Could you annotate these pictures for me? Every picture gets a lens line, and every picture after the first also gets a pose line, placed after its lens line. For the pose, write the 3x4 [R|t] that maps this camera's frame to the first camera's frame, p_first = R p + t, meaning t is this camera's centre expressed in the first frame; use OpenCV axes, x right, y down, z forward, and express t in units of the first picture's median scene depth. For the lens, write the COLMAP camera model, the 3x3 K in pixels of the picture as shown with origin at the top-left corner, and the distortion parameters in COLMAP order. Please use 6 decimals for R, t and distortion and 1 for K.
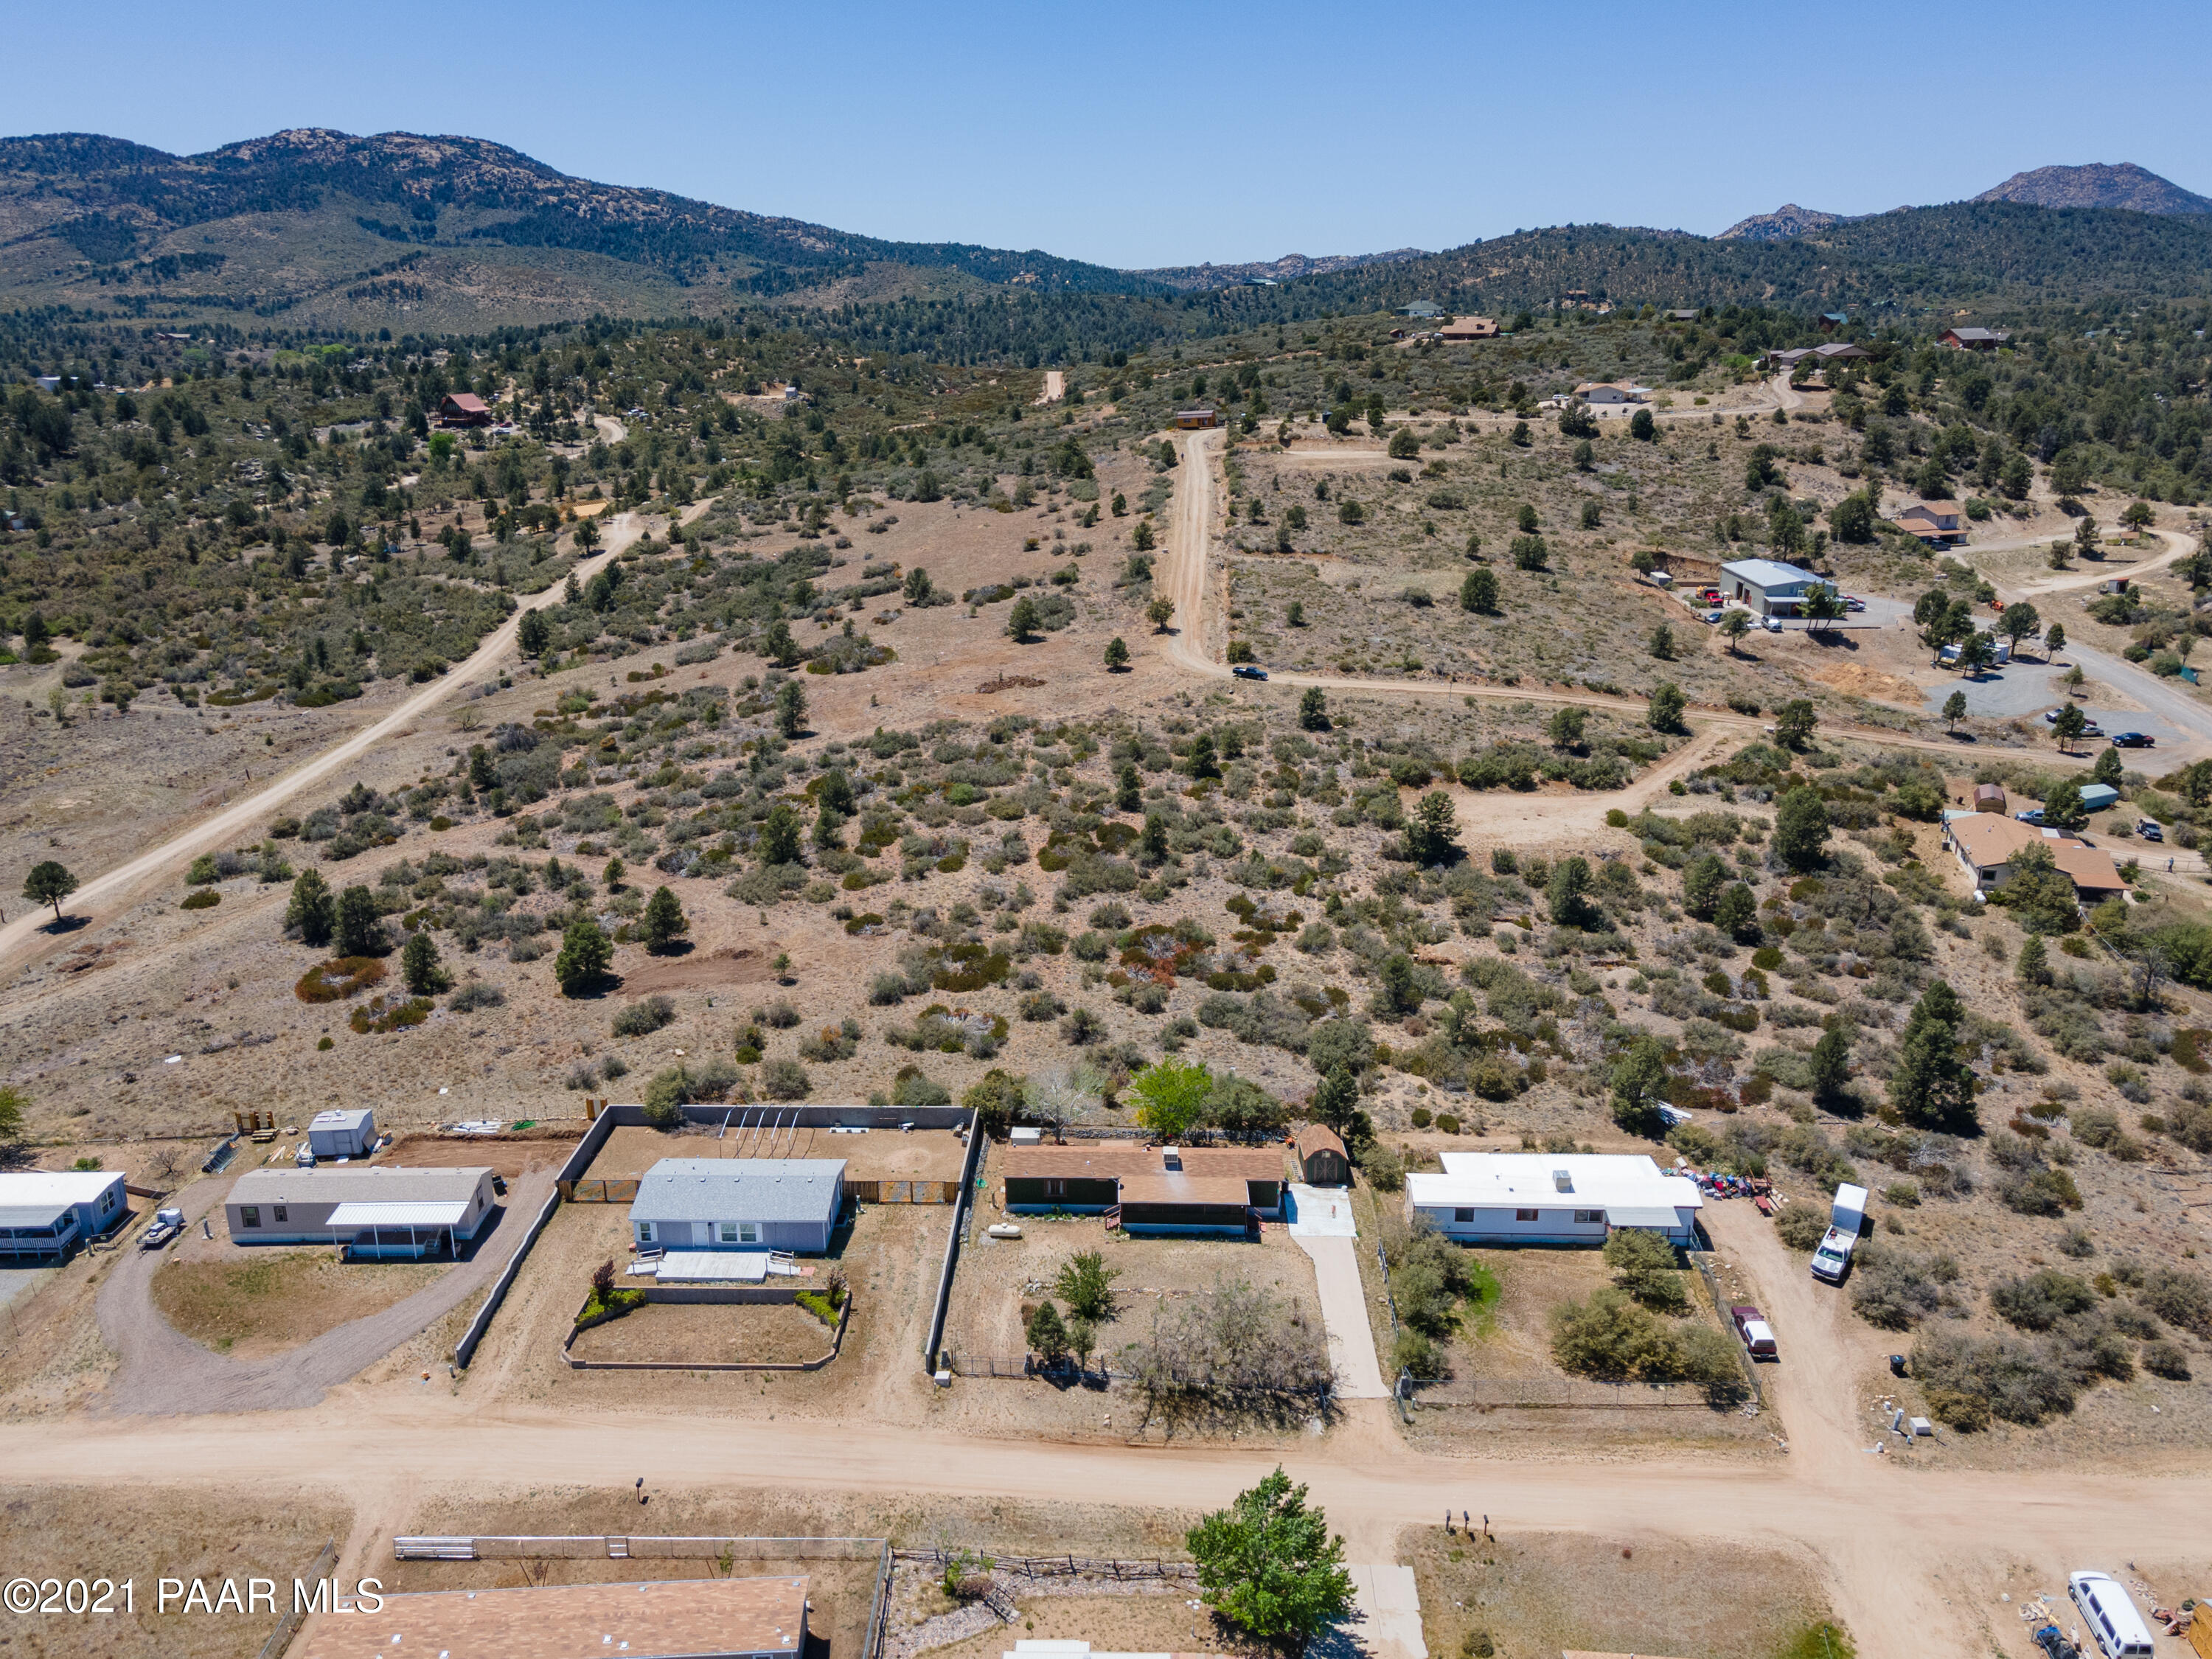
lens RADIAL K [[1710.9, 0, 1106.0], [0, 1710.9, 829.5], [0, 0, 1]] dist [0.039241, 0.001848]
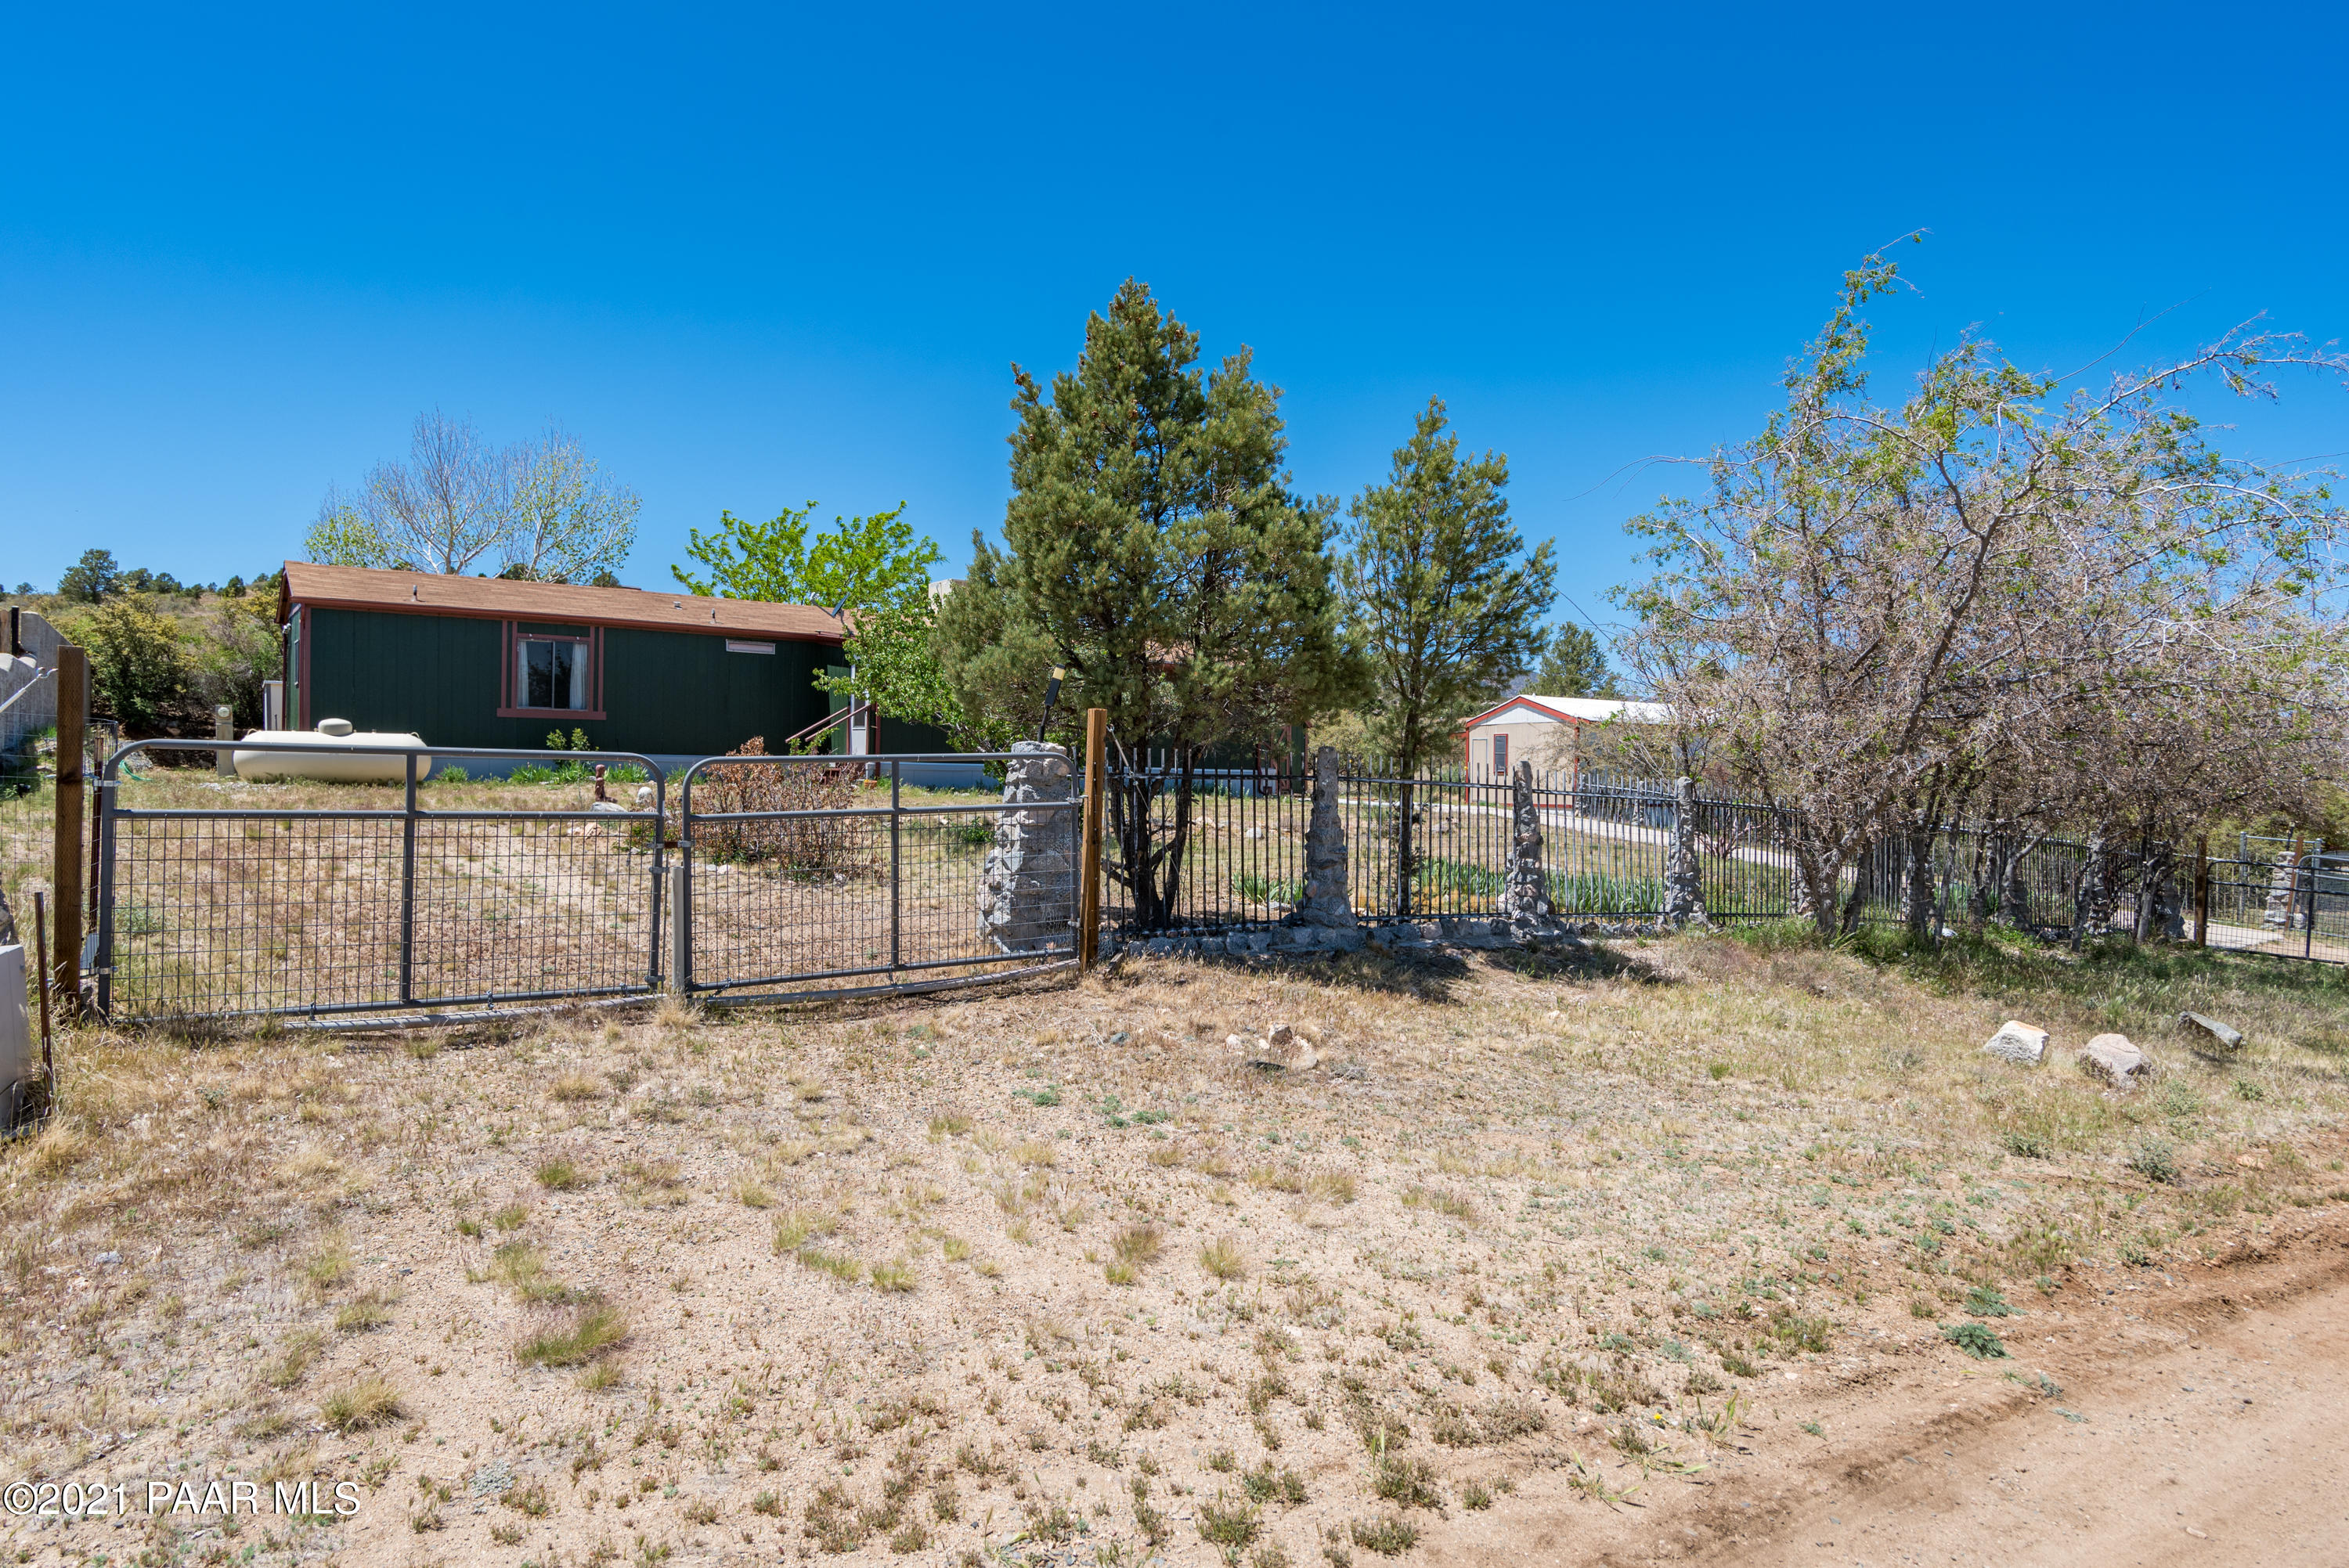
lens RADIAL K [[1375.8, 0, 1174.5], [0, 1375.8, 784.0], [0, 0, 1]] dist [0.031222, 0.000944]
pose [[0.794073, 0.010137, 0.607737, -0.063880], [0.175514, 0.953445, -0.245231, 0.238030], [-0.581930, 0.301398, 0.755326, 0.677732]]
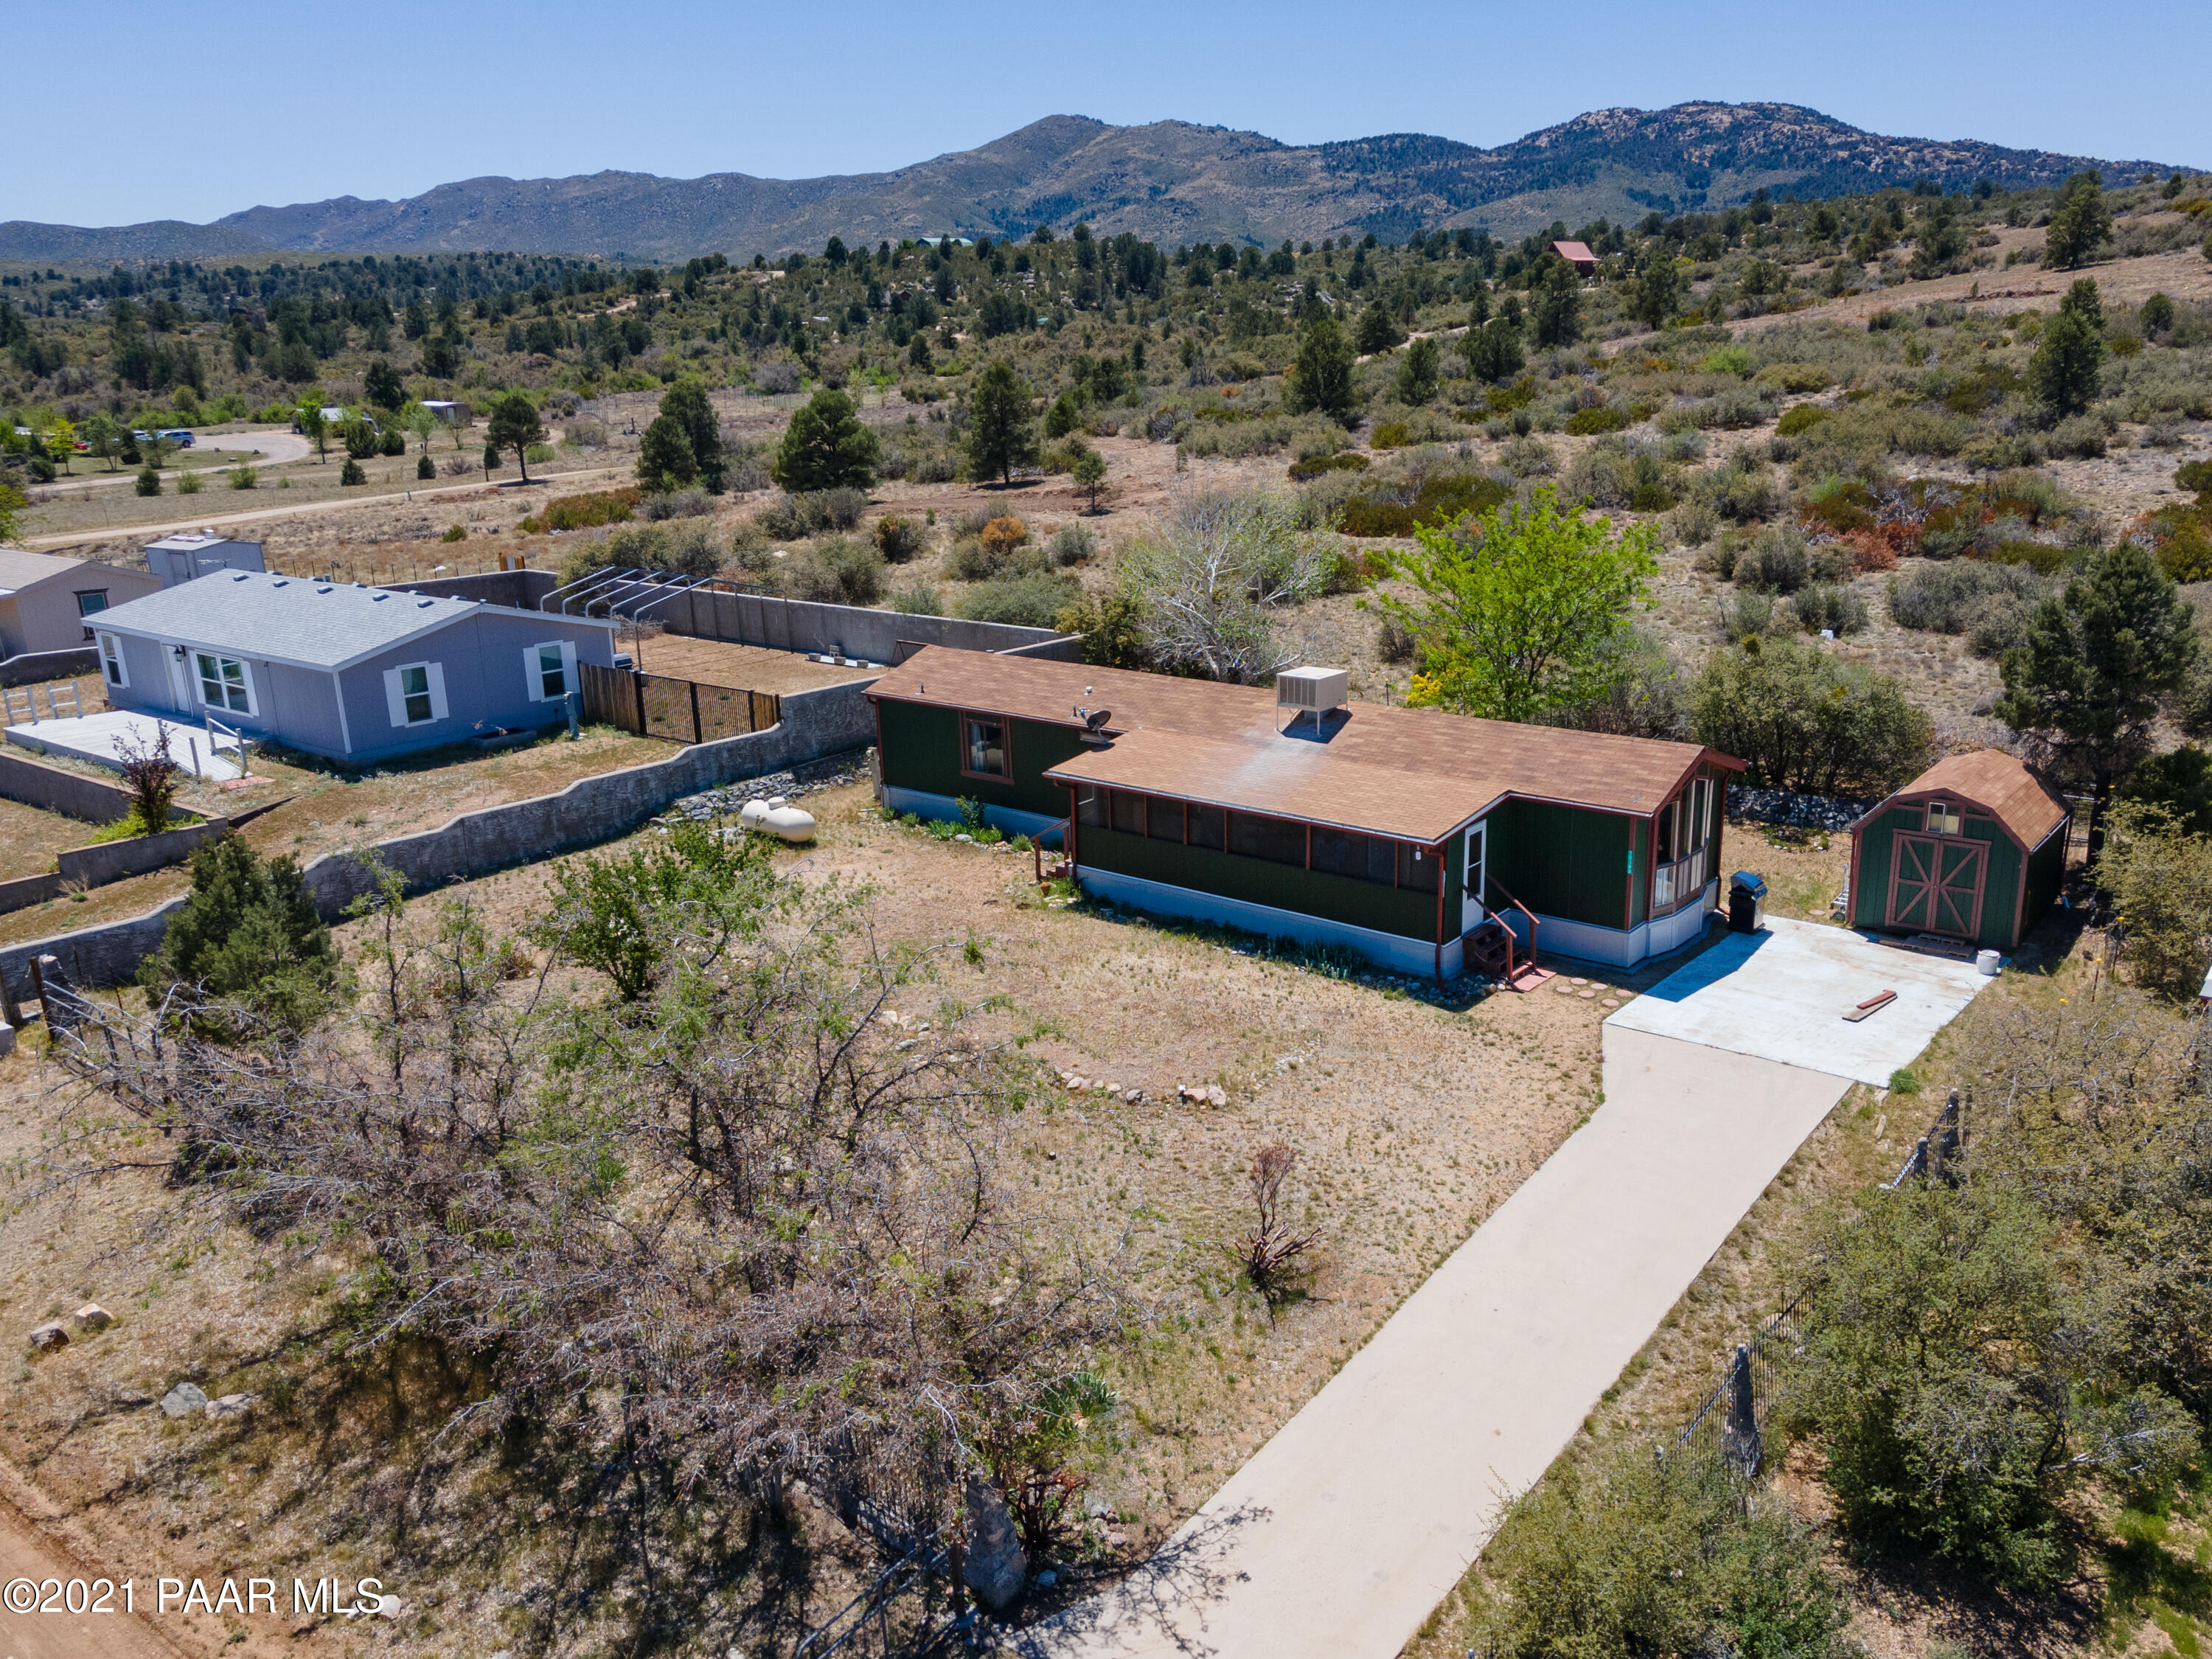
lens RADIAL K [[1837.3, 0, 1210.4], [0, 1837.3, 889.7], [0, 0, 1]] dist [-0.005569, 0.116257]
pose [[0.803173, 0.162015, -0.573293, 0.172305], [-0.171313, 0.984475, 0.038209, 0.179064], [0.570583, 0.067524, 0.818459, 0.621391]]
